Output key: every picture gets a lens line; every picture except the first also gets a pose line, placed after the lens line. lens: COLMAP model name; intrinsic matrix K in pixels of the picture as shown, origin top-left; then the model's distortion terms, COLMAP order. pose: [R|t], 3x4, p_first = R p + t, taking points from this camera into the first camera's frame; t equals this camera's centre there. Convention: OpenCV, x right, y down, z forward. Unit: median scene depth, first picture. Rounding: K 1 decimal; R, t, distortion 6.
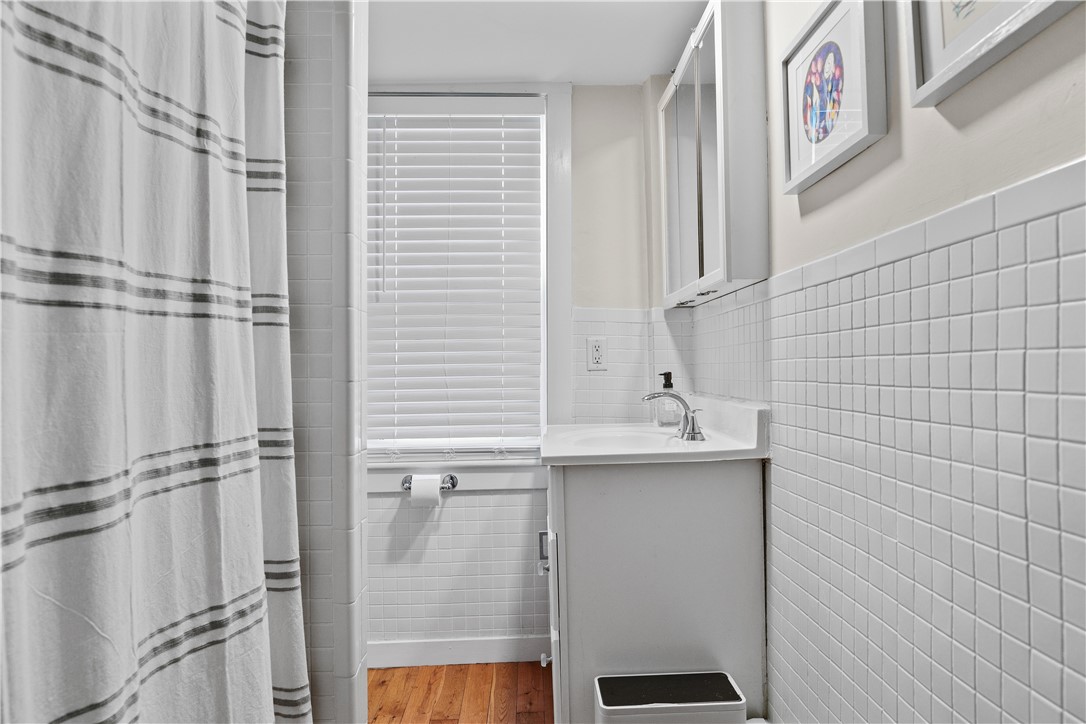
lens RADIAL K [[681.2, 0, 539.8], [0, 681.2, 371.0], [0, 0, 1]] dist [0.001114, 0.001789]
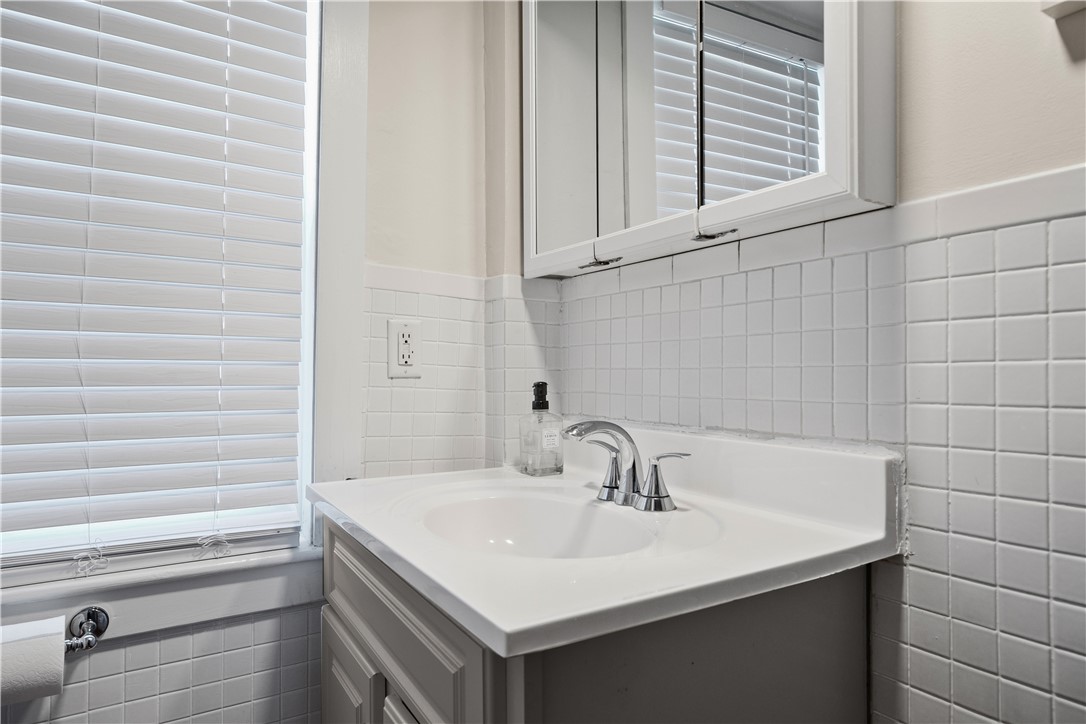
lens RADIAL K [[681.2, 0, 539.8], [0, 681.2, 371.0], [0, 0, 1]] dist [0.001114, 0.001789]
pose [[0.864080, 0.019195, 0.502988, -0.104353], [-0.013066, 0.999791, -0.015708, 0.000820], [-0.503184, 0.007001, 0.864151, 0.465267]]
